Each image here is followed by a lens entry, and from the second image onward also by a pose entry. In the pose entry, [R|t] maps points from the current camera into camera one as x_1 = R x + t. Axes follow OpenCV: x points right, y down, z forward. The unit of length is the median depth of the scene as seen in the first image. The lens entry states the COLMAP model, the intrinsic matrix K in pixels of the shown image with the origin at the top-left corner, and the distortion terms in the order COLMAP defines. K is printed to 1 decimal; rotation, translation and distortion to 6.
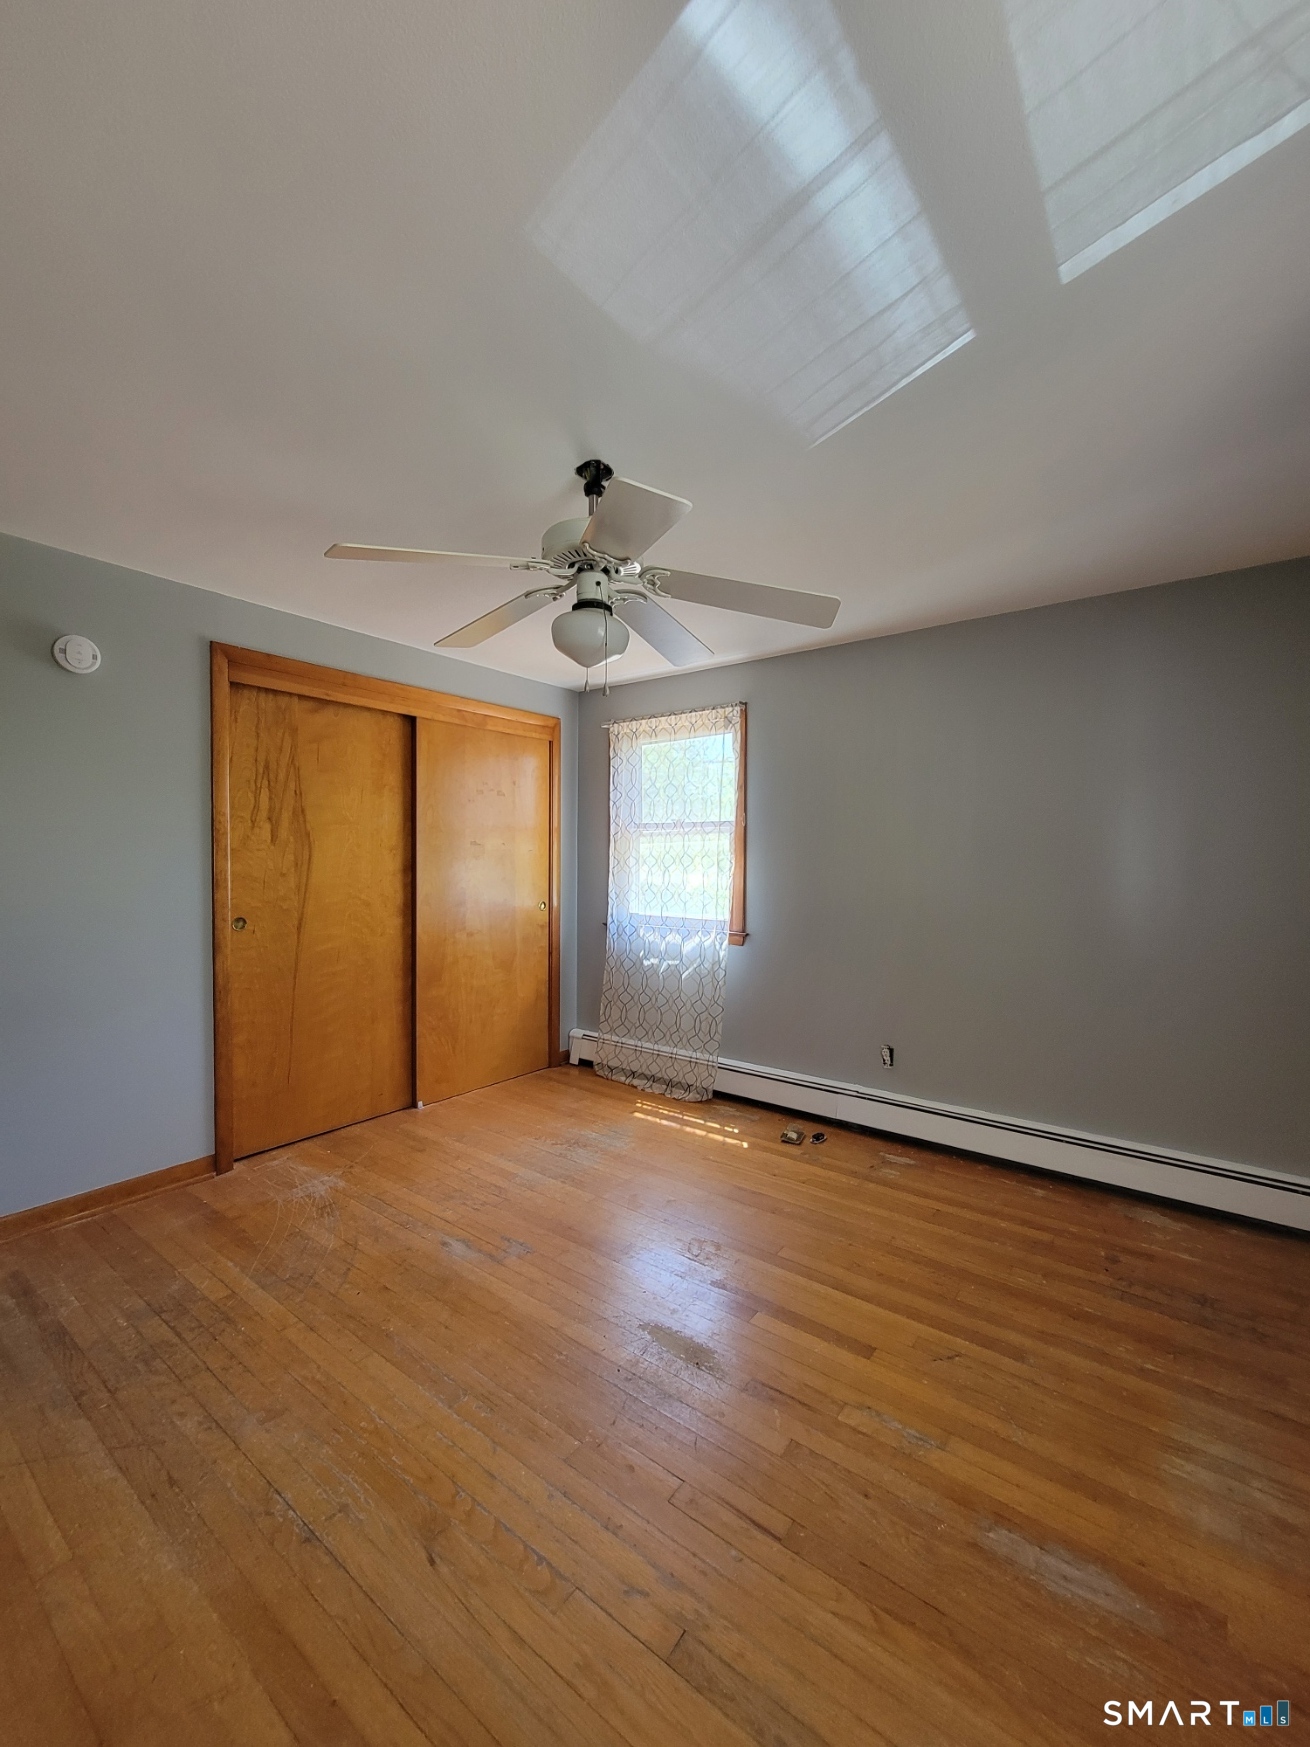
lens RADIAL K [[710.4, 0, 655.0], [0, 710.4, 873.5], [0, 0, 1]] dist [-0.001316, 0.000213]
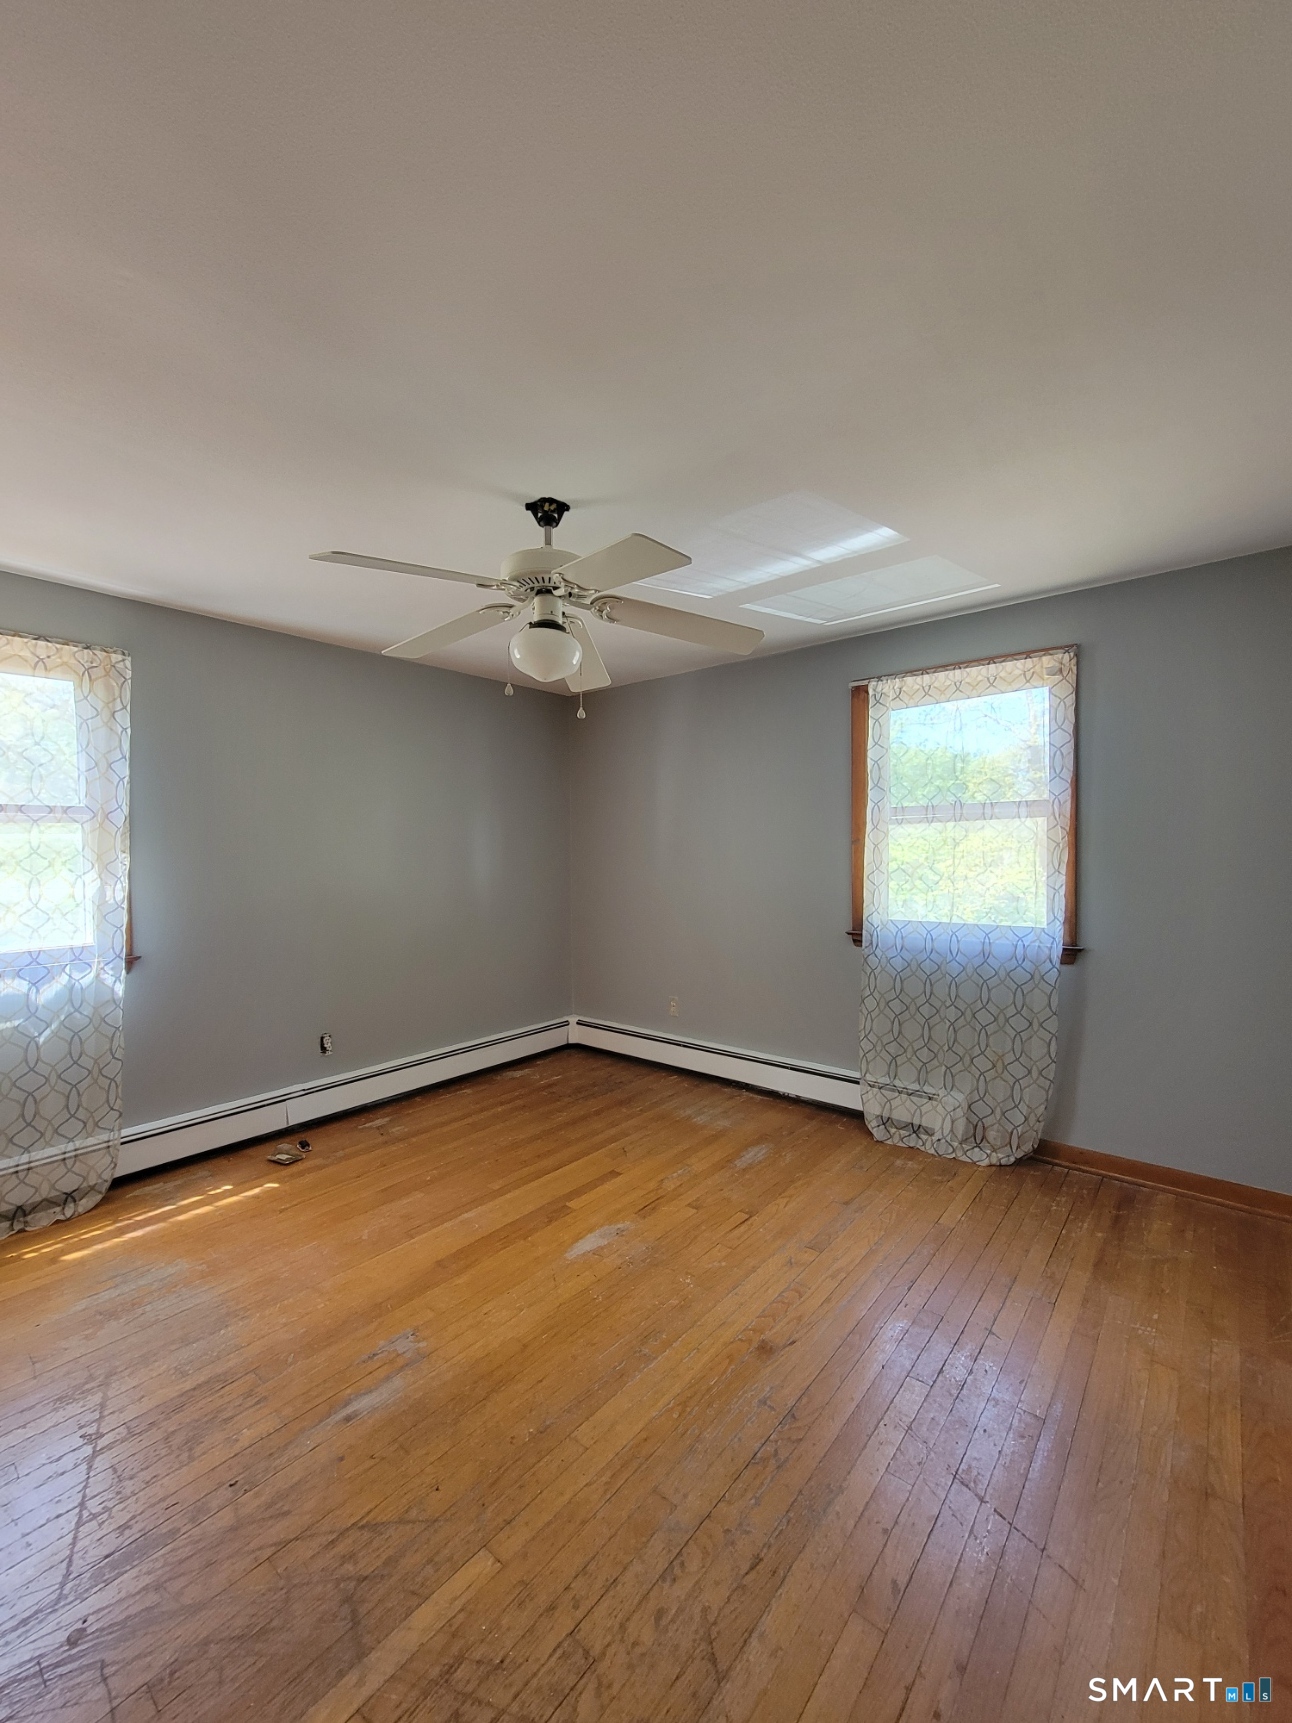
lens RADIAL K [[703.7, 0, 646.0], [0, 703.7, 861.5], [0, 0, 1]] dist [-0.007967, 0.000396]
pose [[0.045991, -0.023790, 0.998659, -0.729543], [0.028522, 0.999340, 0.022493, -0.023741], [-0.998535, 0.027449, 0.046639, 0.506153]]
